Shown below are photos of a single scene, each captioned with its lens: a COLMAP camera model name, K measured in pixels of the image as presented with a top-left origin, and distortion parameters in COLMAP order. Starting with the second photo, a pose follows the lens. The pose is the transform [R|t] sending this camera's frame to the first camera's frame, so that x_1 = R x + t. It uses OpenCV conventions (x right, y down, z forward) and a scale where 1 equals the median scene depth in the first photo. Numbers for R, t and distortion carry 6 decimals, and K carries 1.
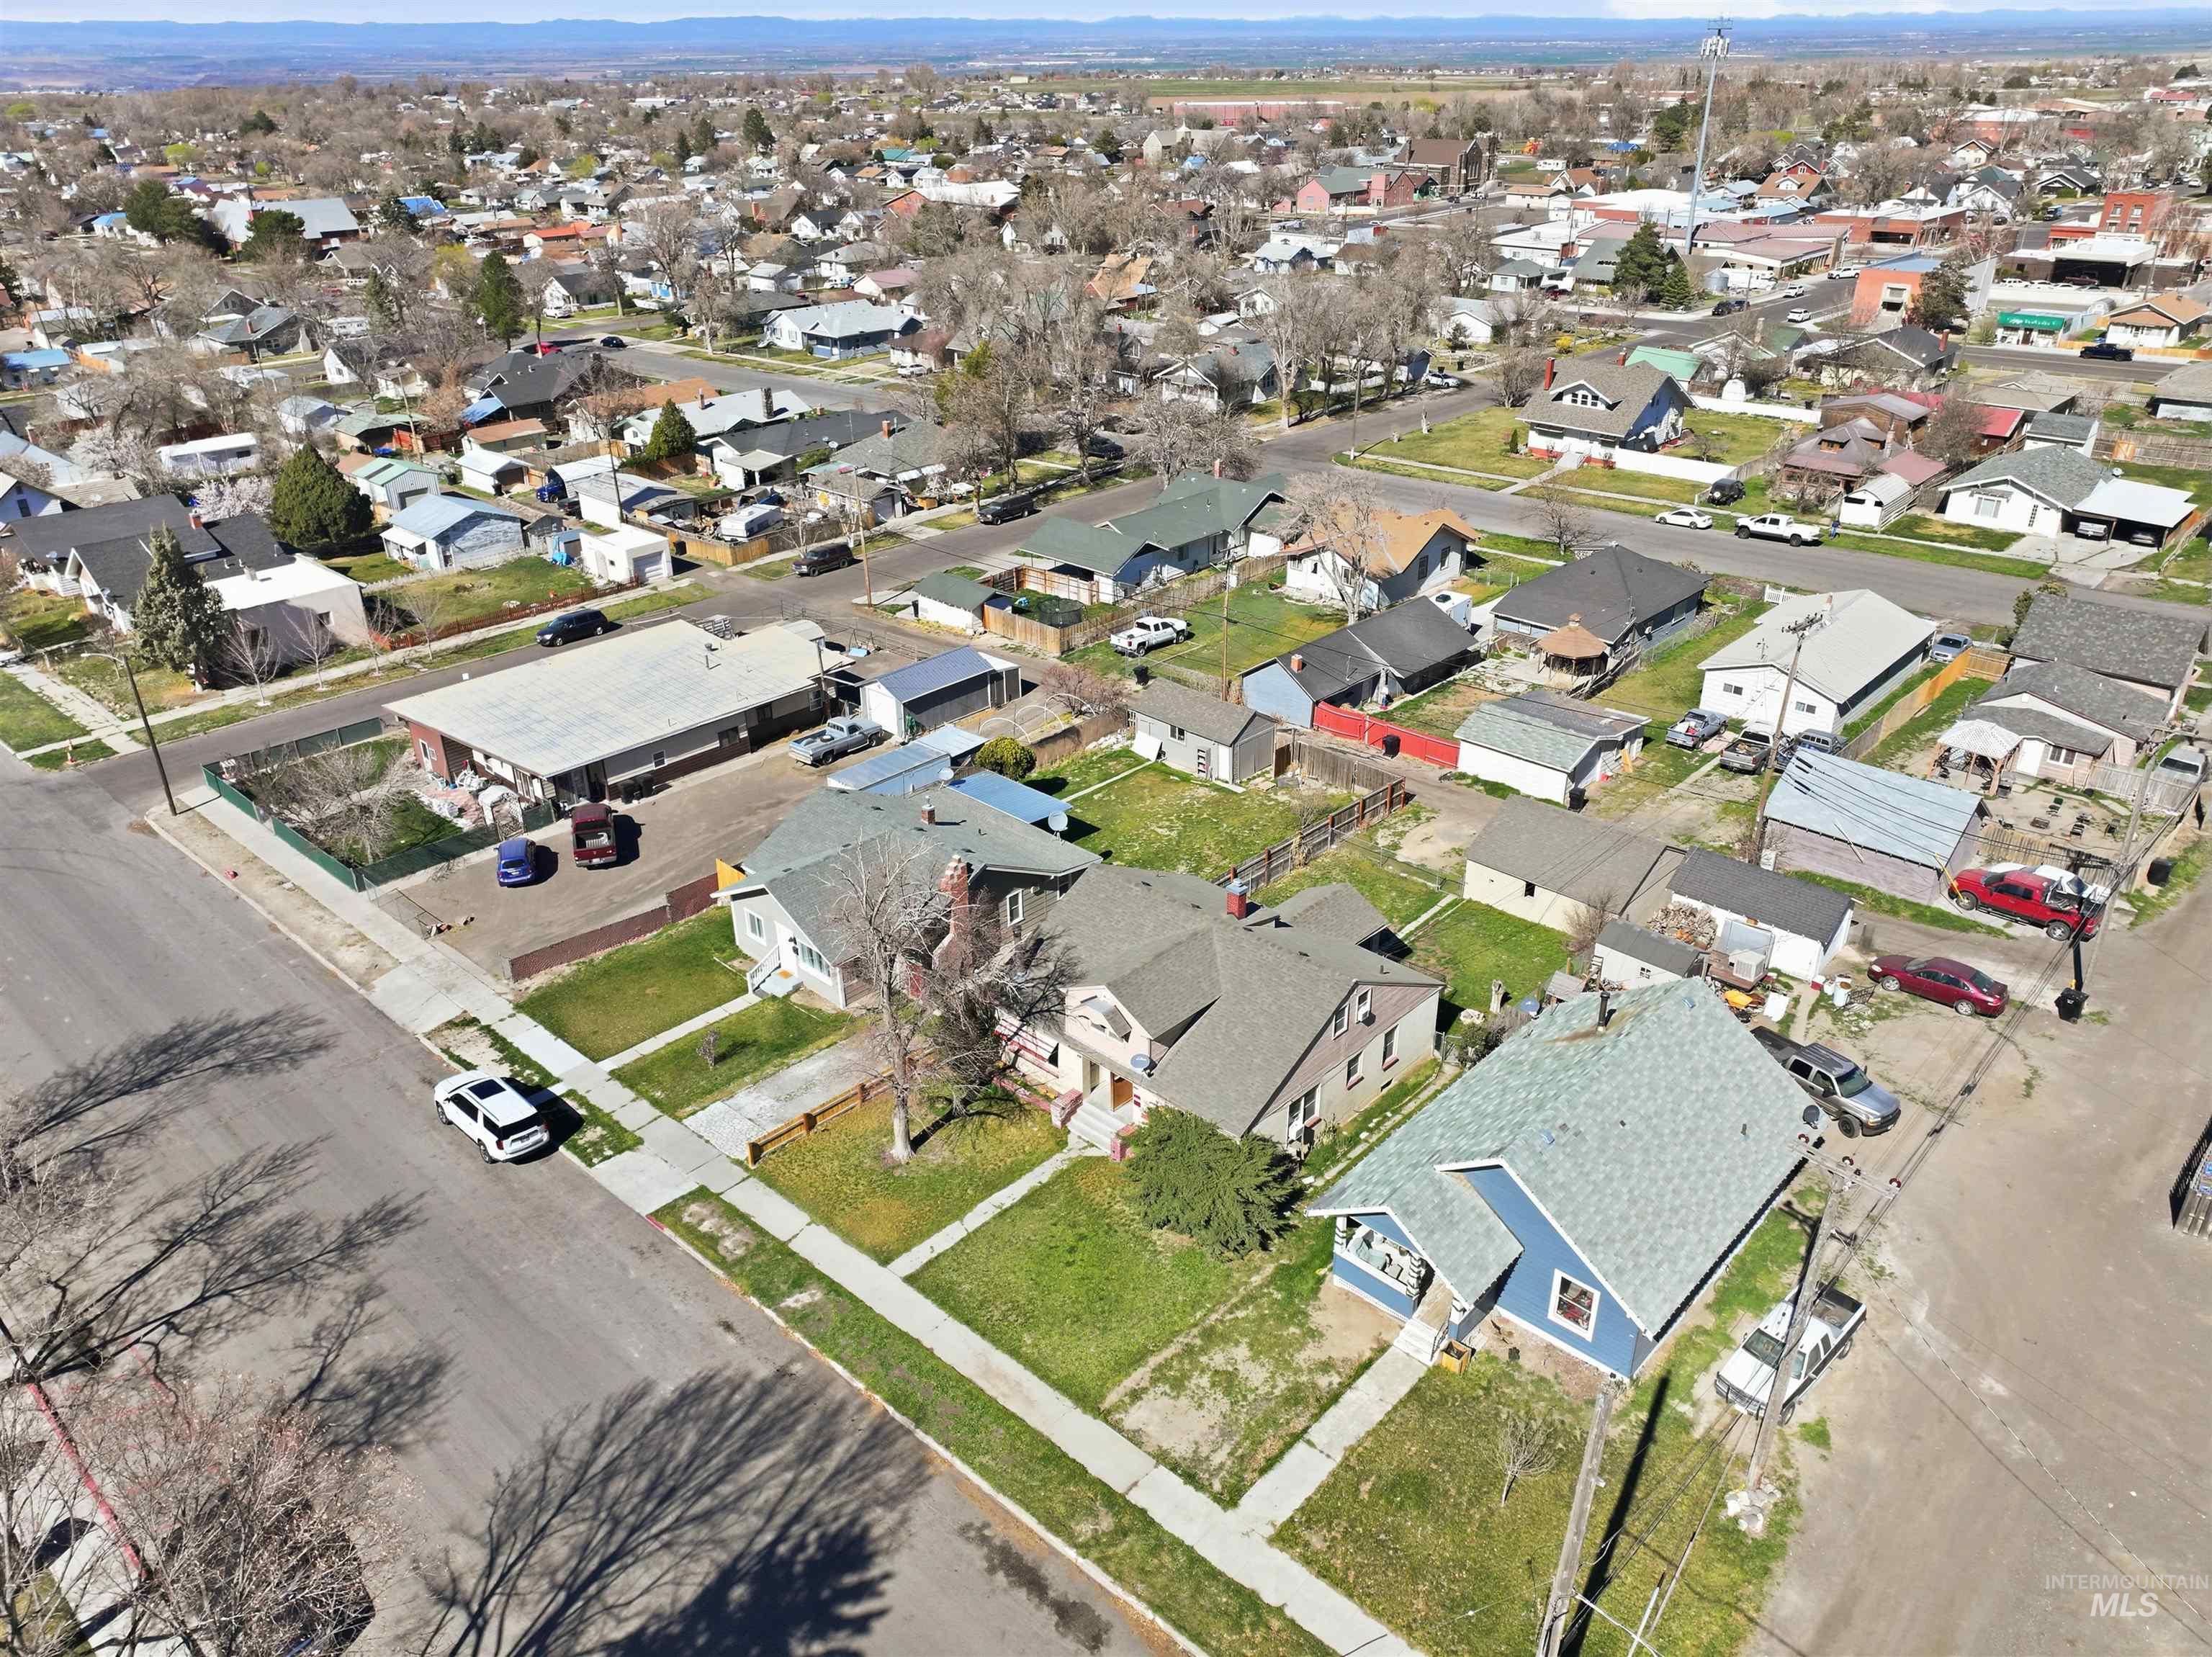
lens RADIAL K [[1548.5, 0, 1112.9], [0, 1548.5, 824.4], [0, 0, 1]] dist [0.001917, 0.011276]
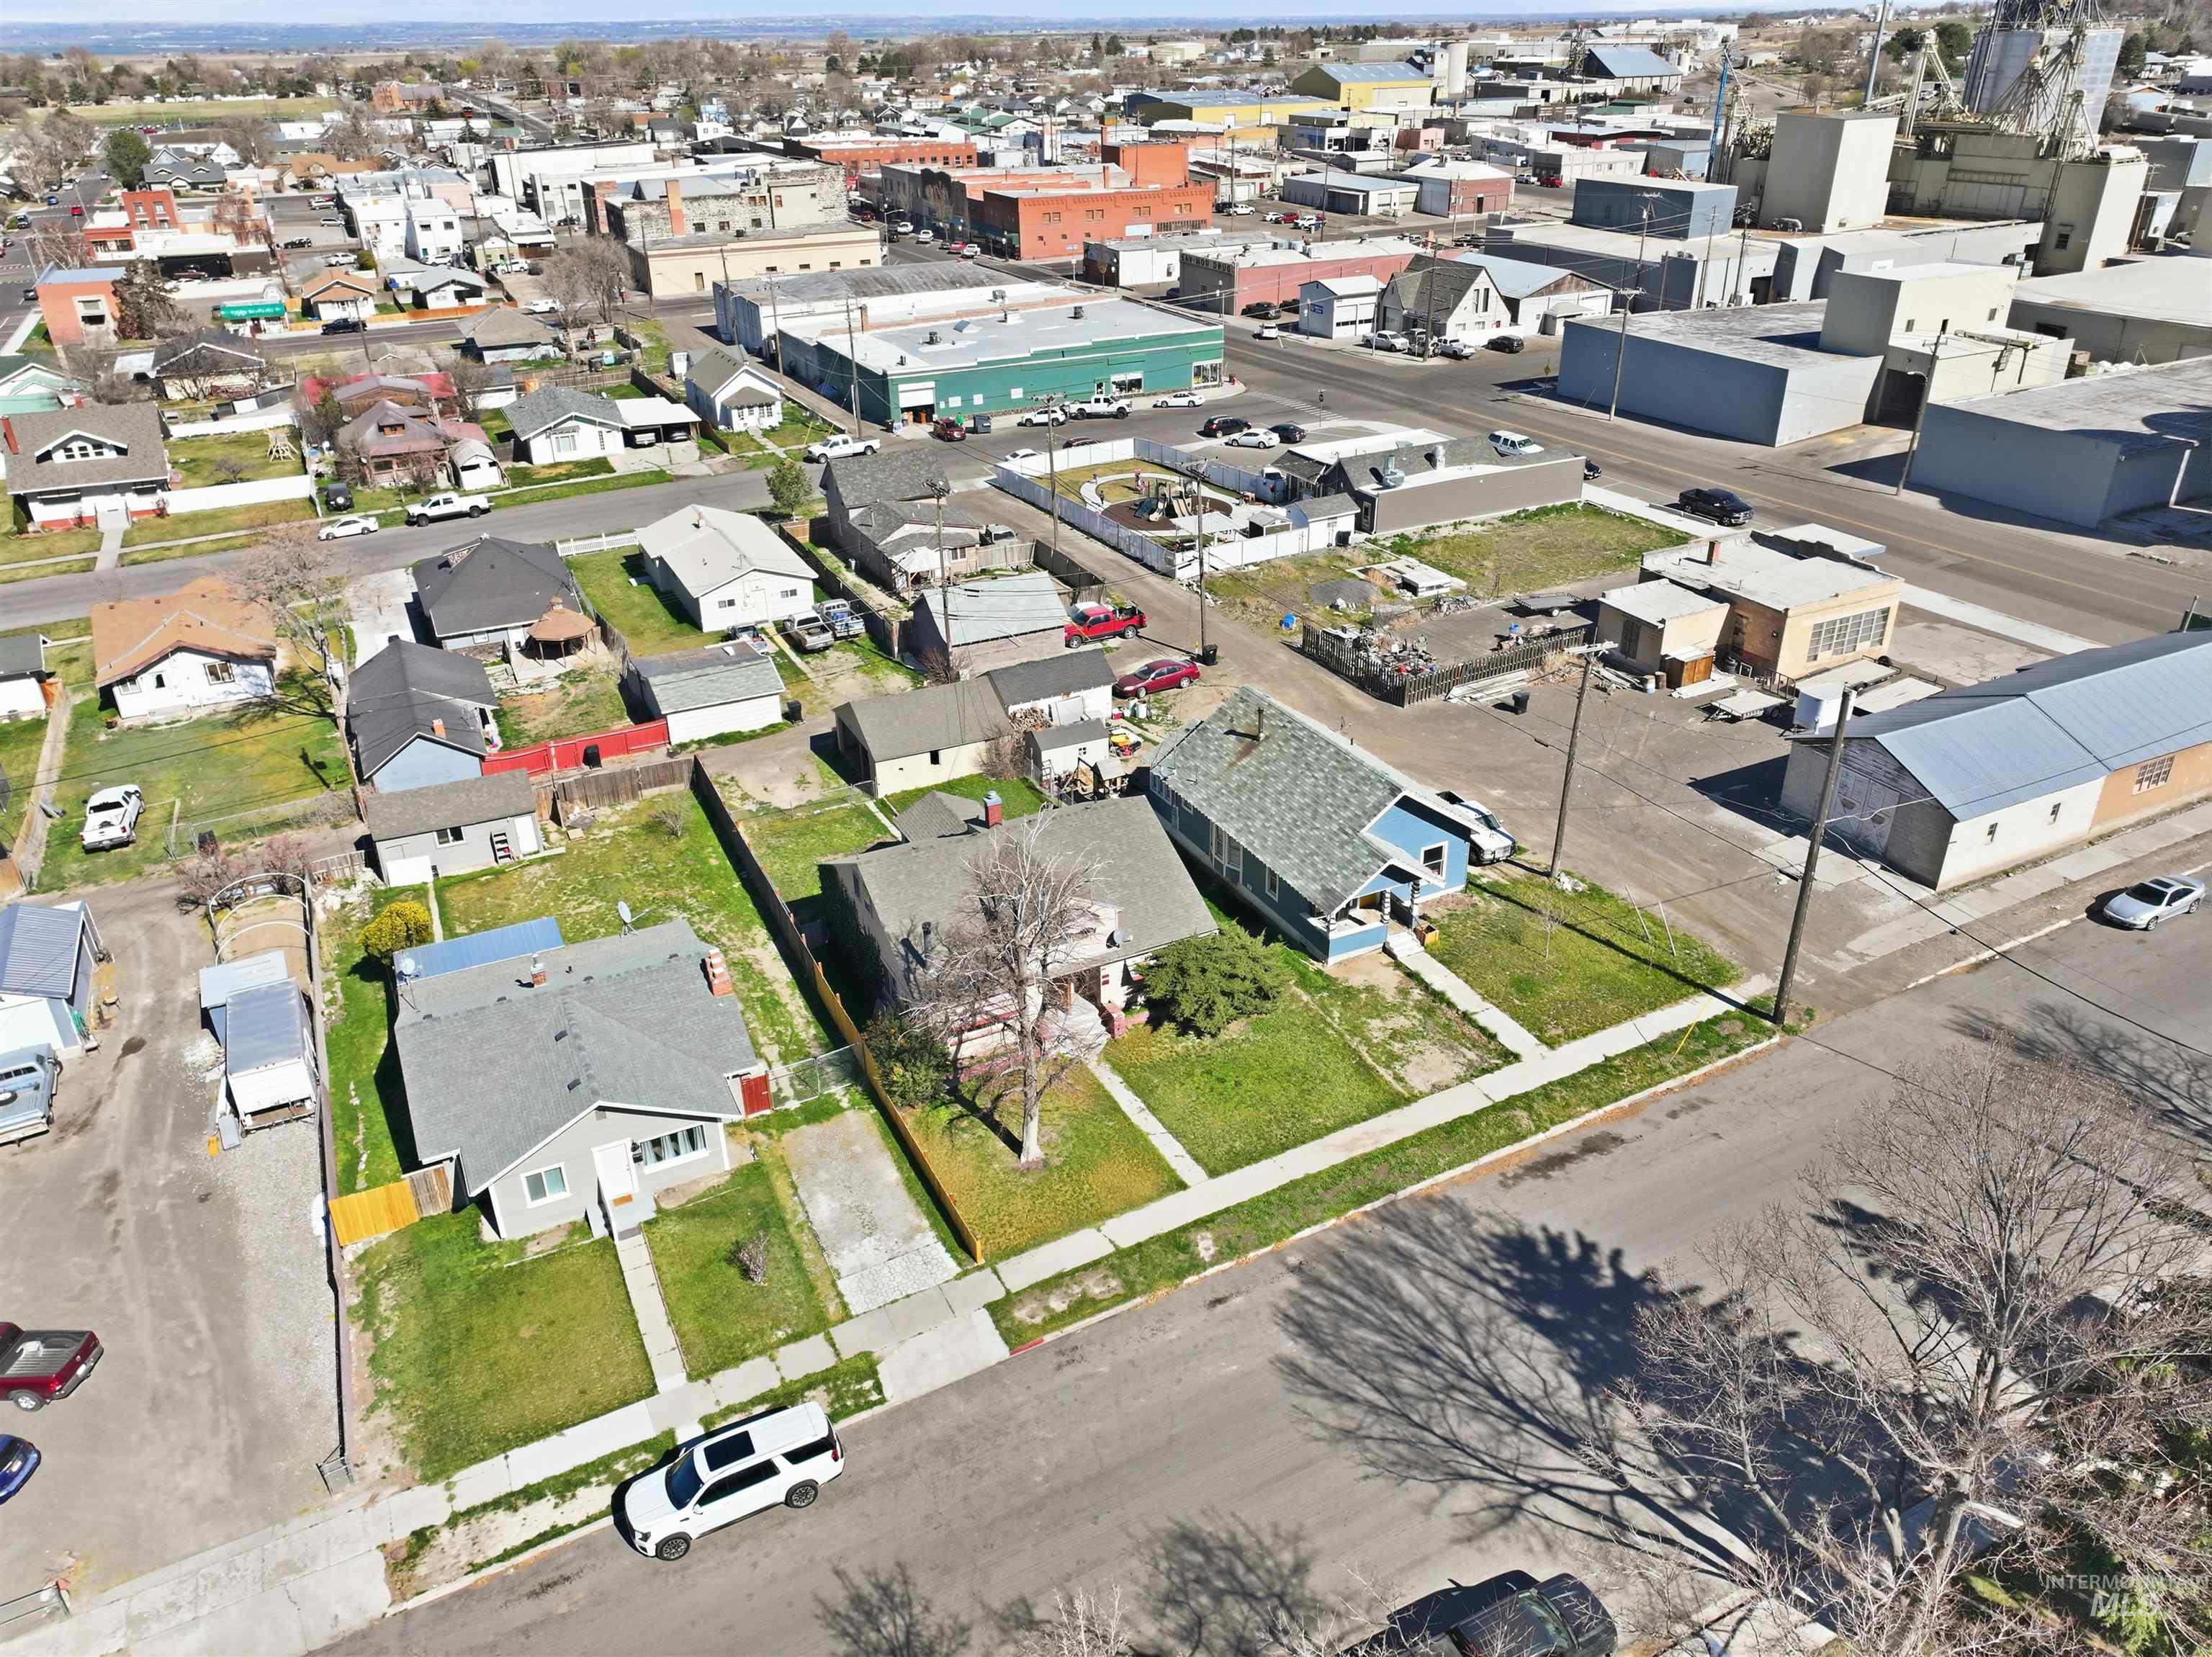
lens RADIAL K [[1548.5, 0, 1112.9], [0, 1548.5, 824.4], [0, 0, 1]] dist [0.001917, 0.011276]
pose [[0.346490, -0.429330, 0.834039, -0.411710], [0.432320, 0.862148, 0.264199, -0.099696], [-0.832493, 0.269029, 0.484333, 0.206289]]
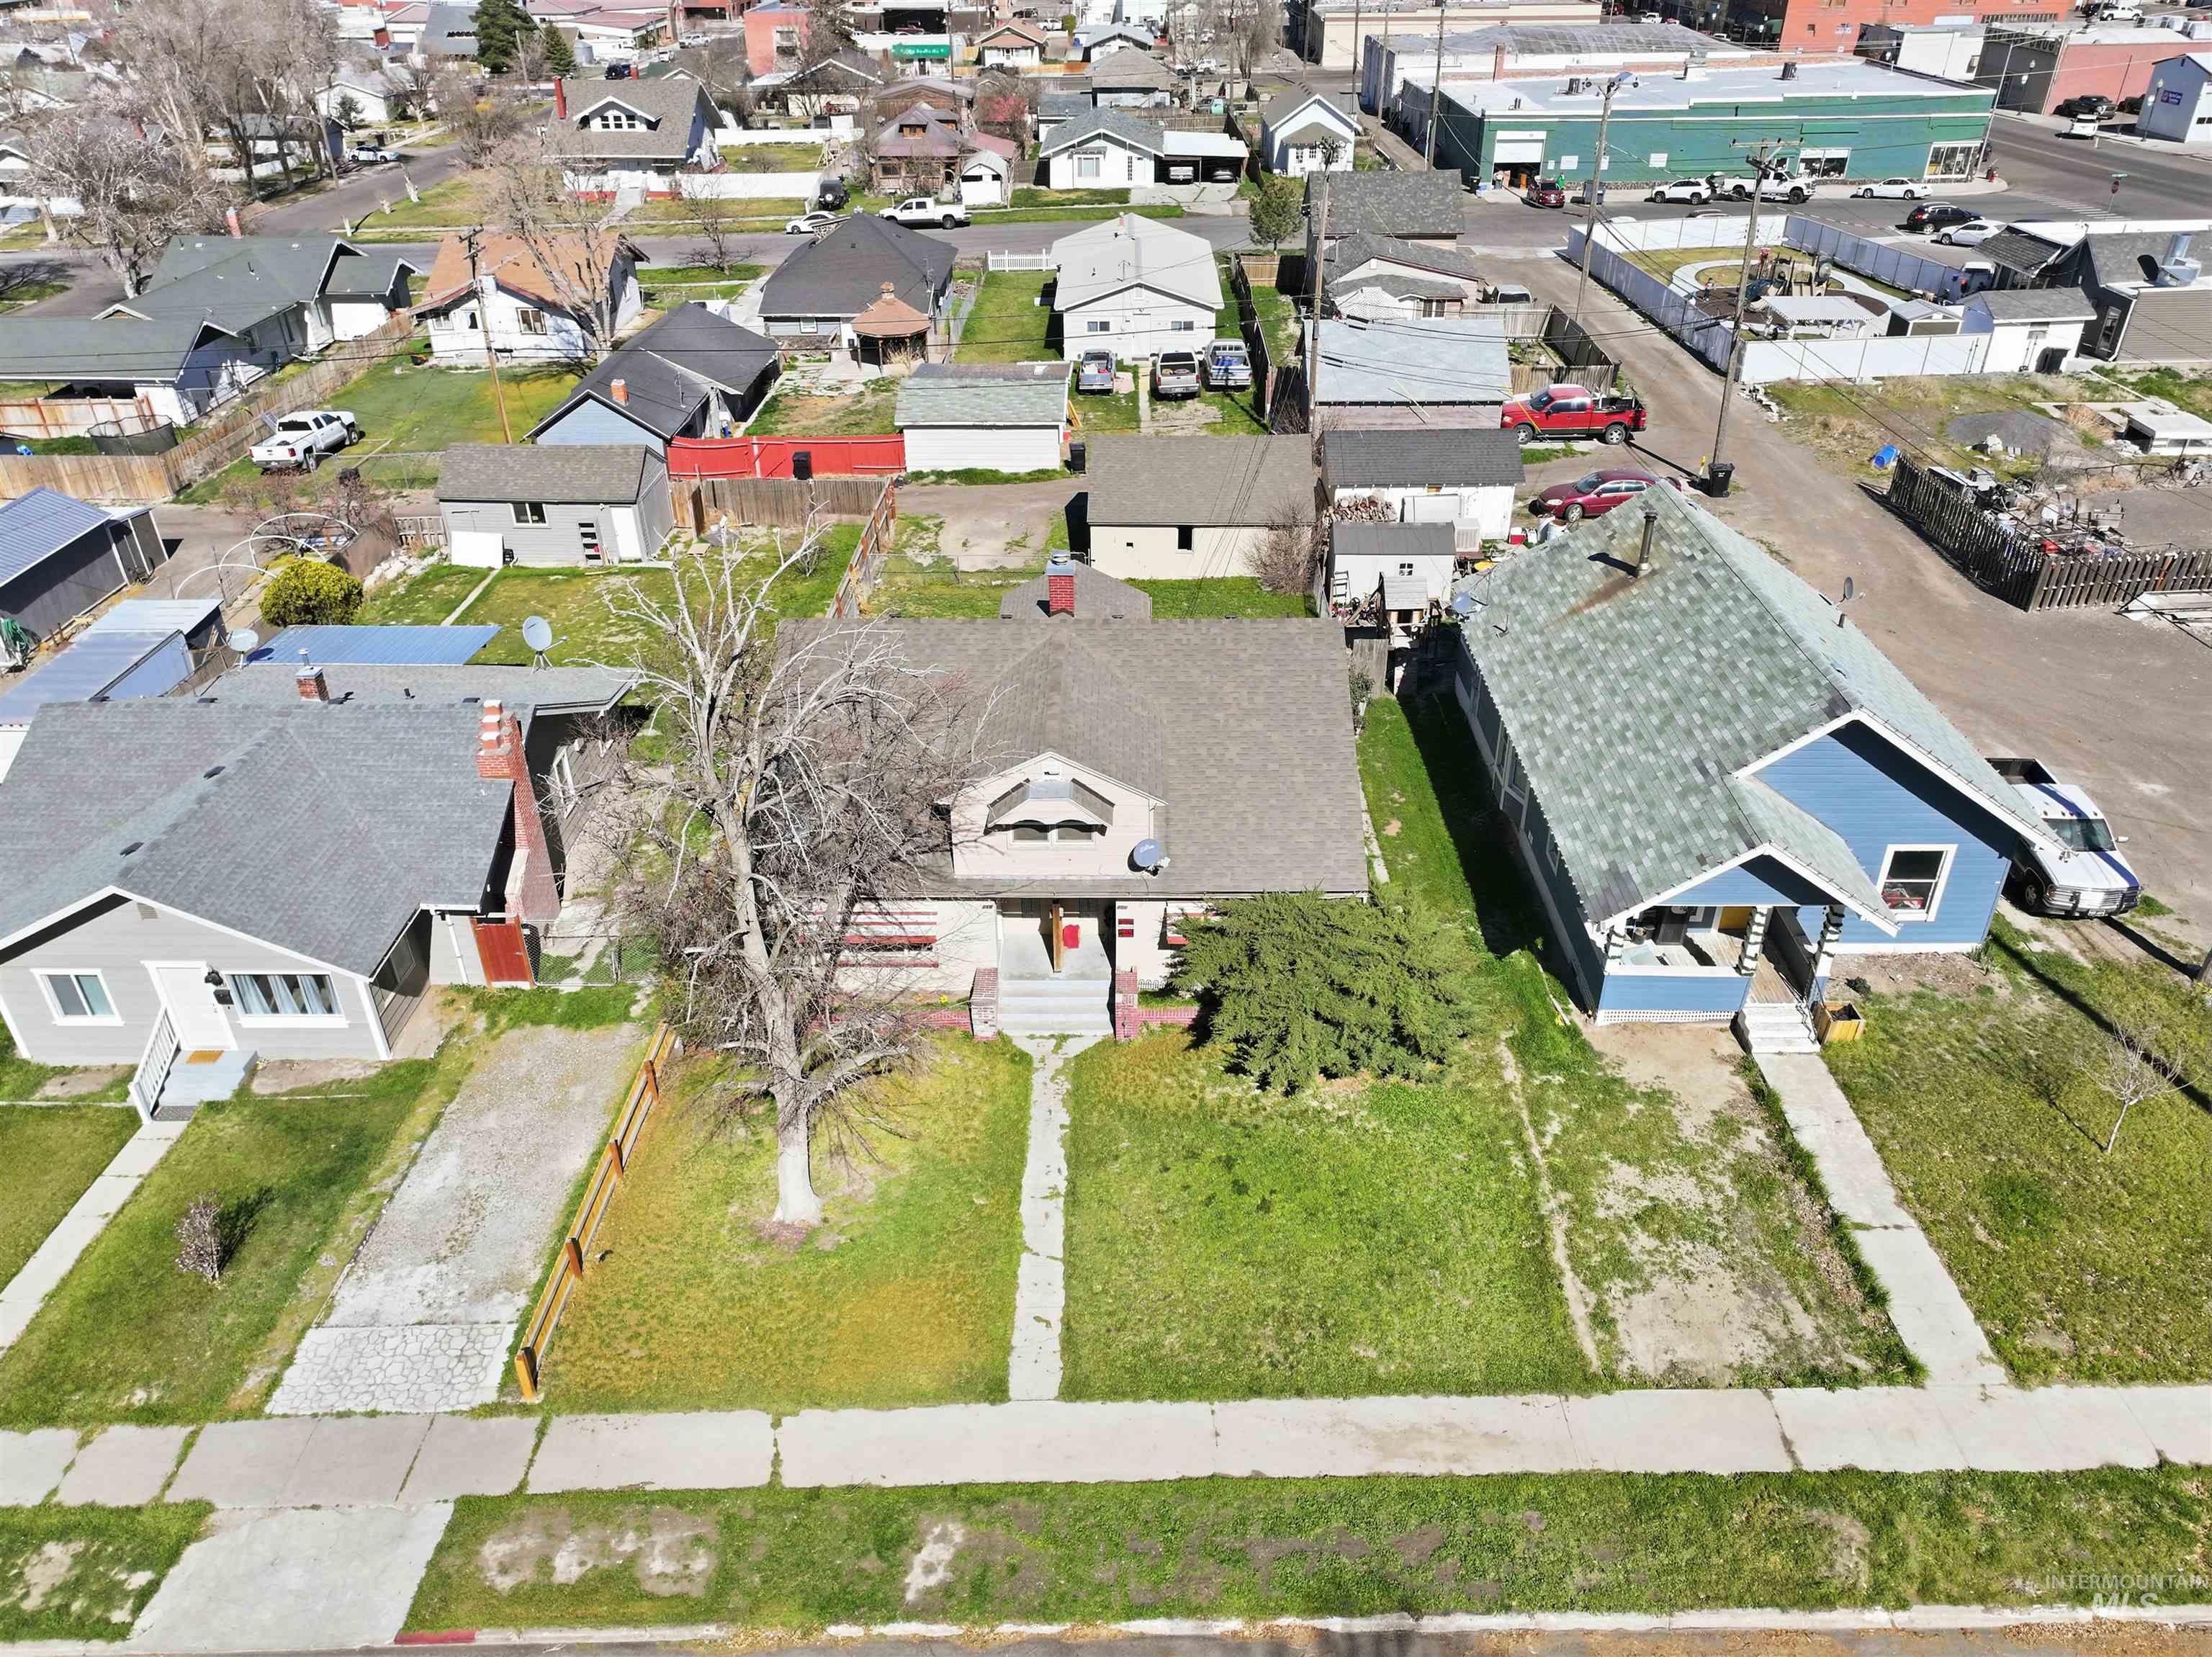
lens RADIAL K [[1548.5, 0, 1112.9], [0, 1548.5, 824.4], [0, 0, 1]] dist [0.001917, 0.011276]
pose [[0.737099, -0.350011, 0.578081, -0.150206], [0.305869, 0.935578, 0.176457, 0.017664], [-0.602602, 0.046750, 0.796671, 0.256591]]
